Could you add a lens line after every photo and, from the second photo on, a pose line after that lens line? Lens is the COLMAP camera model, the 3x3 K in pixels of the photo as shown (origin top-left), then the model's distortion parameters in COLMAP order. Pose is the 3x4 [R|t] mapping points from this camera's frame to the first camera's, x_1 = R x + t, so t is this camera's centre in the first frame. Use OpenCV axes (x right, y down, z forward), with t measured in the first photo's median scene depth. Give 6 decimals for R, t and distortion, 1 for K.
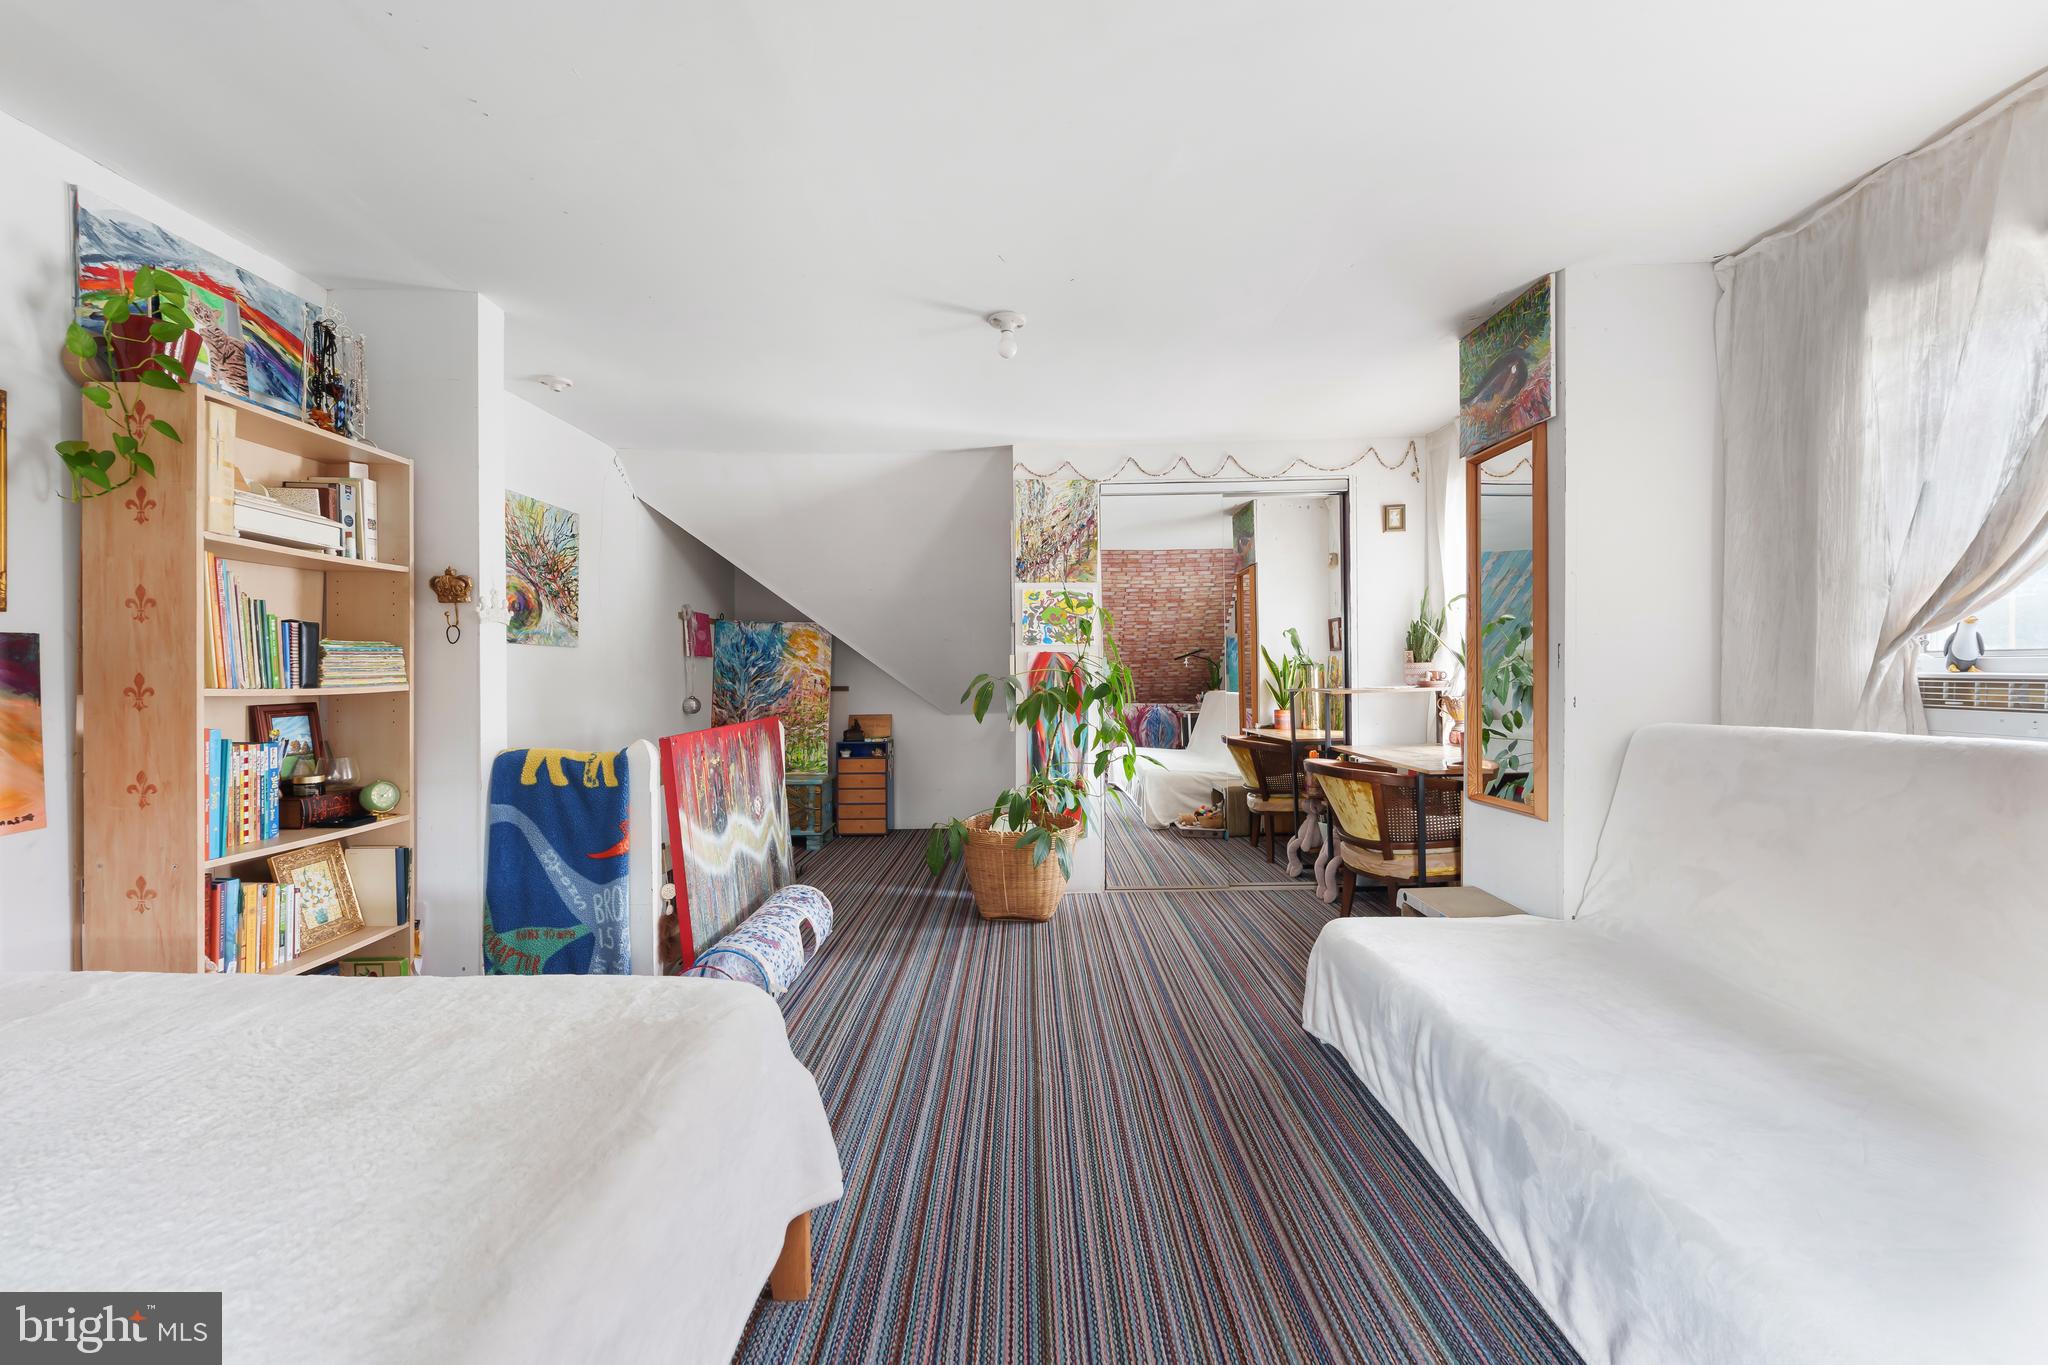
lens RADIAL K [[837.9, 0, 1023.4], [0, 837.9, 663.0], [0, 0, 1]] dist [0.000644, -0.000199]
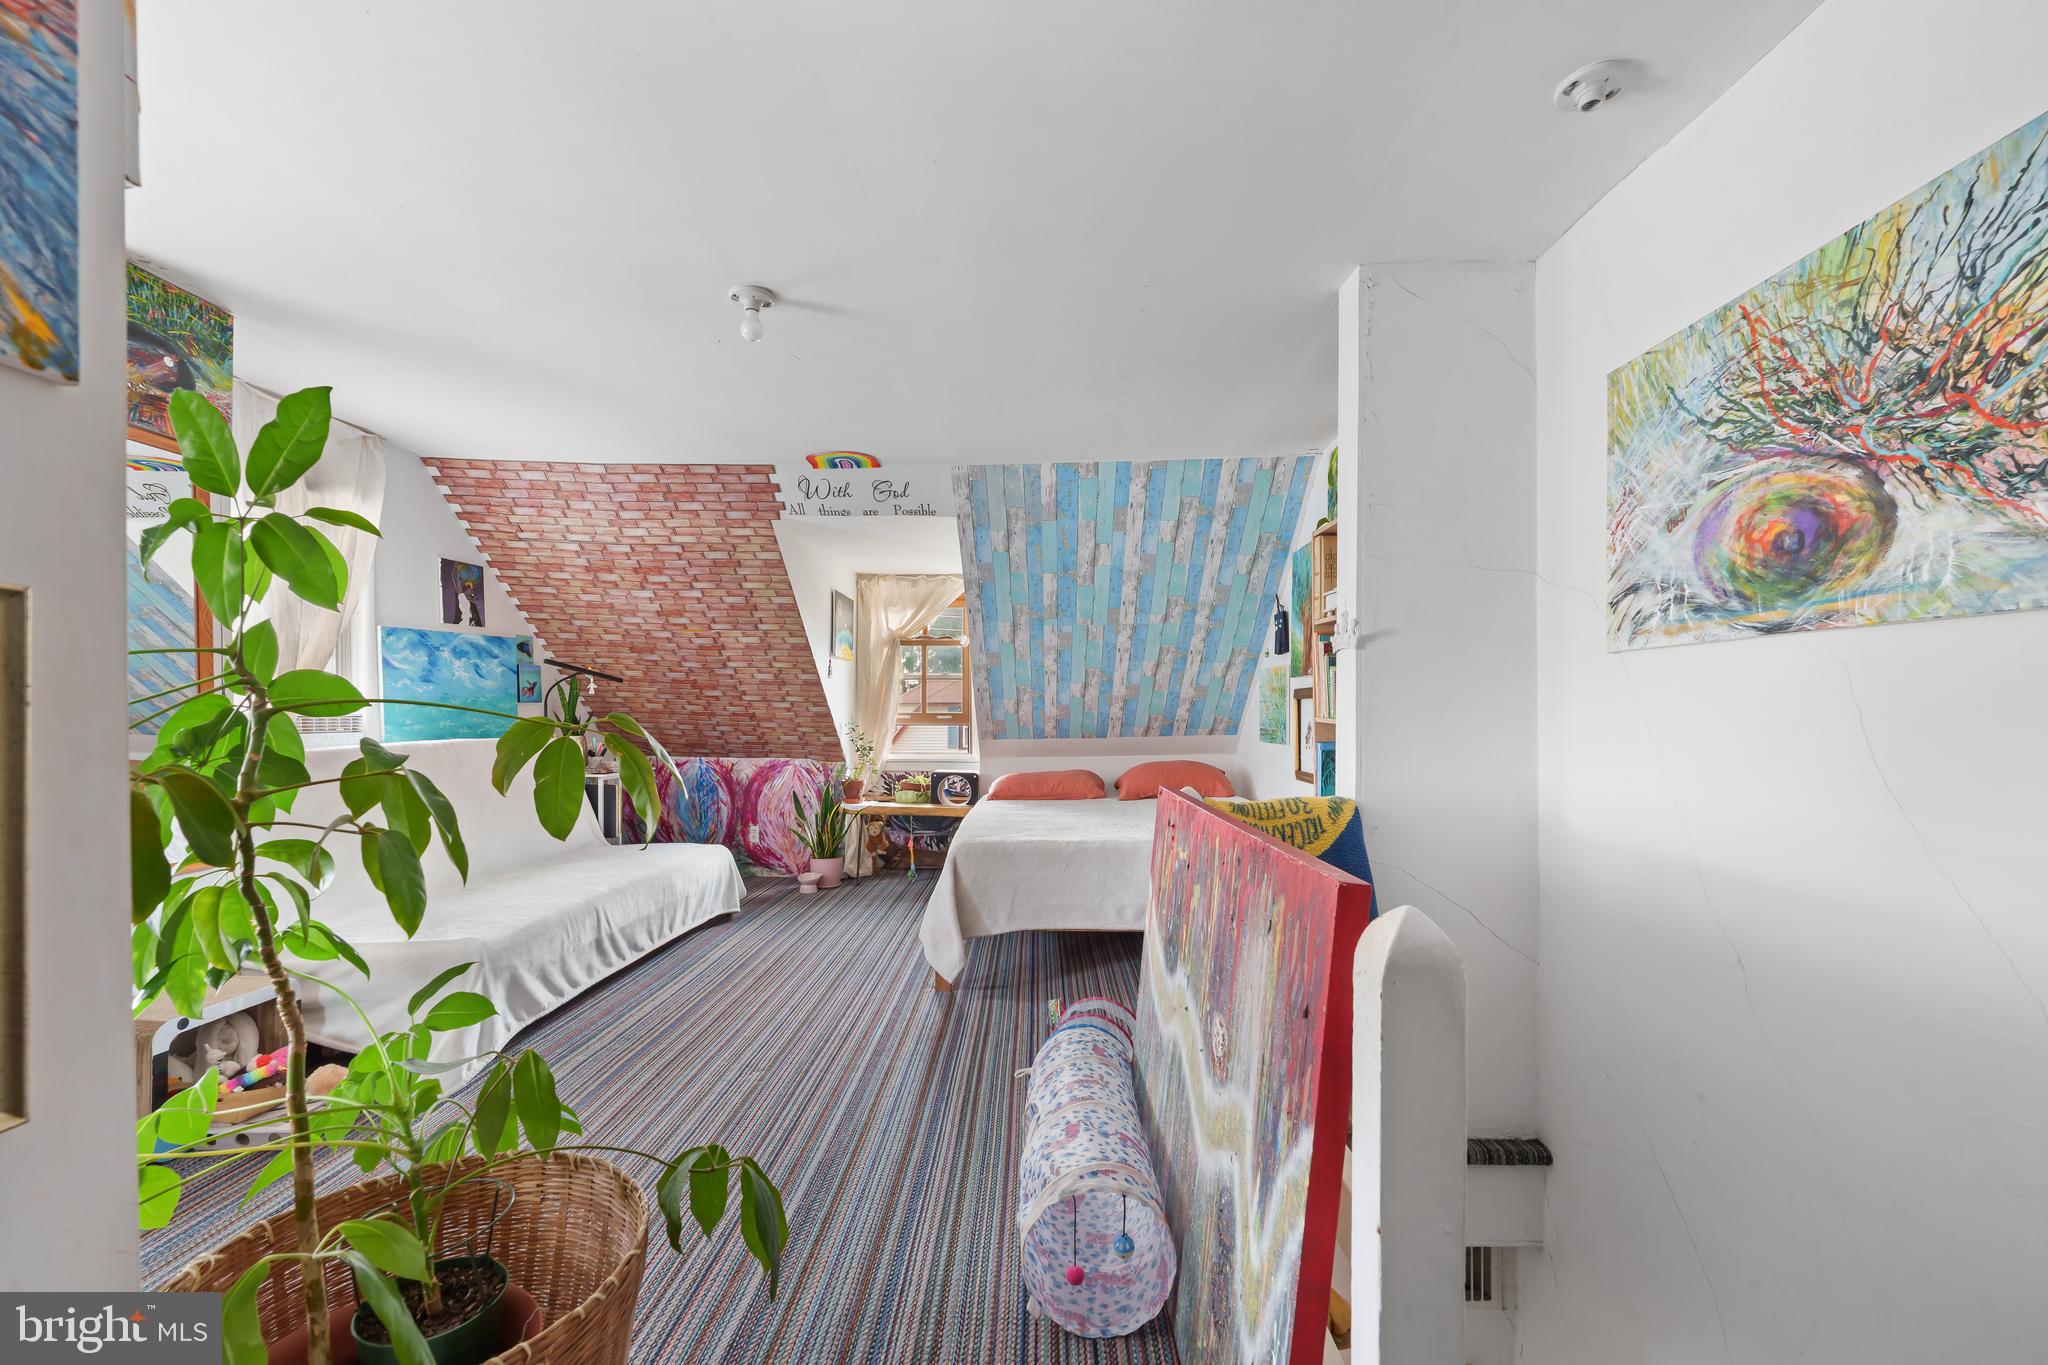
lens RADIAL K [[839.0, 0, 1028.8], [0, 839.0, 718.2], [0, 0, 1]] dist [0.000470, -0.000684]
pose [[-0.999915, 0.004672, 0.012198, -0.231229], [0.004703, 0.999986, 0.002566, 0.014726], [-0.012185, 0.002623, -0.999922, 1.374076]]
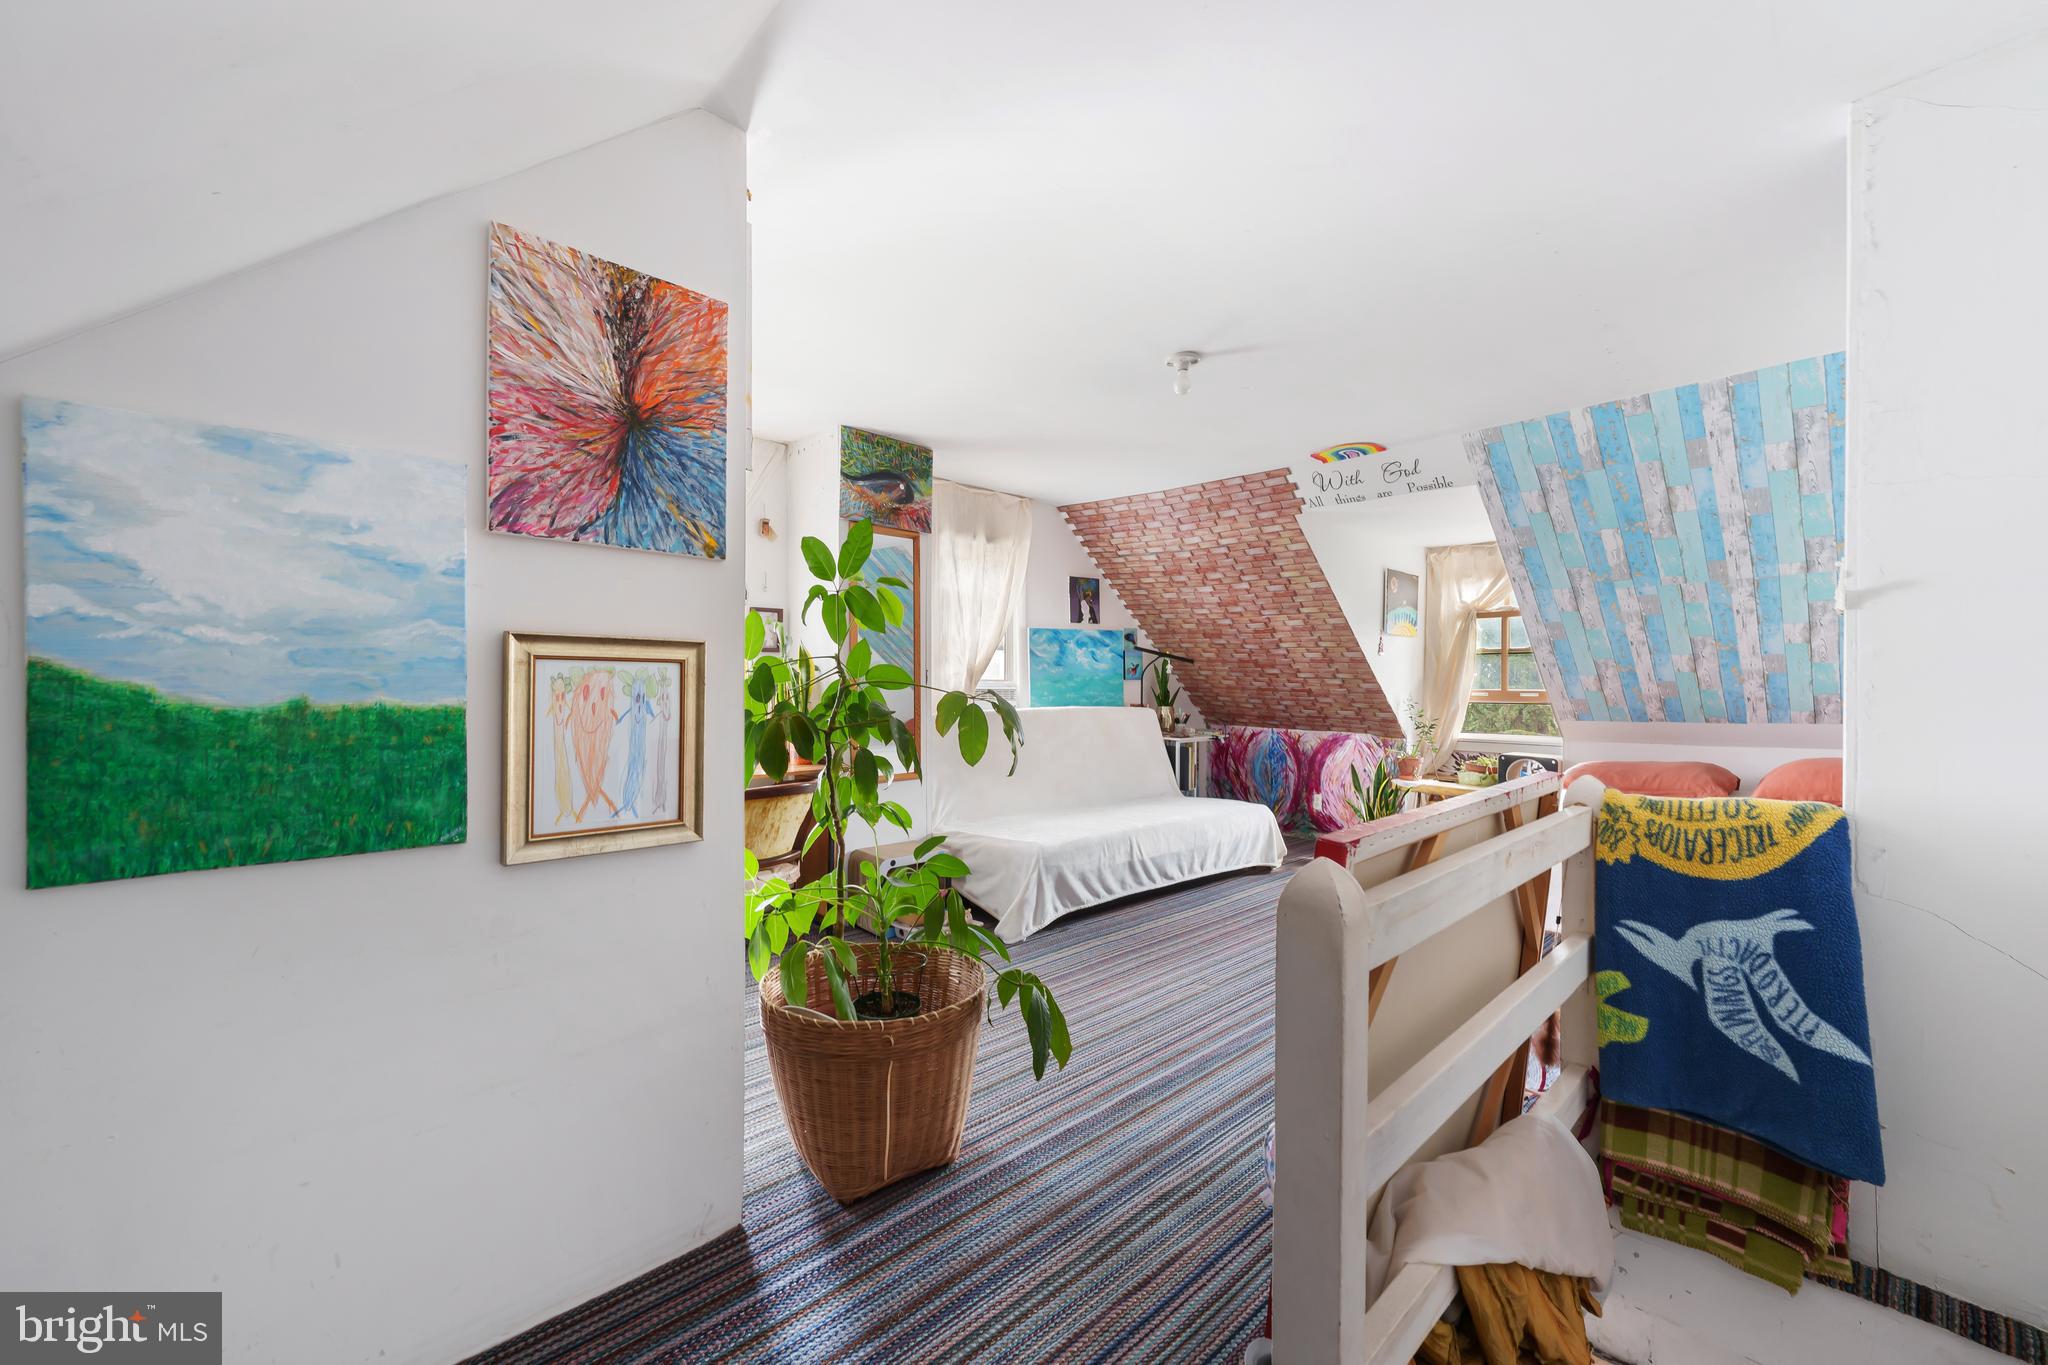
lens RADIAL K [[824.0, 0, 1024.0], [0, 824.0, 682.5], [0, 0, 1]] dist [0.000081, -0.000107]
pose [[-0.704341, 0.004456, 0.709848, -0.465160], [-0.004699, 0.999929, -0.010939, 0.014431], [-0.709846, -0.011041, -0.704270, 1.399346]]
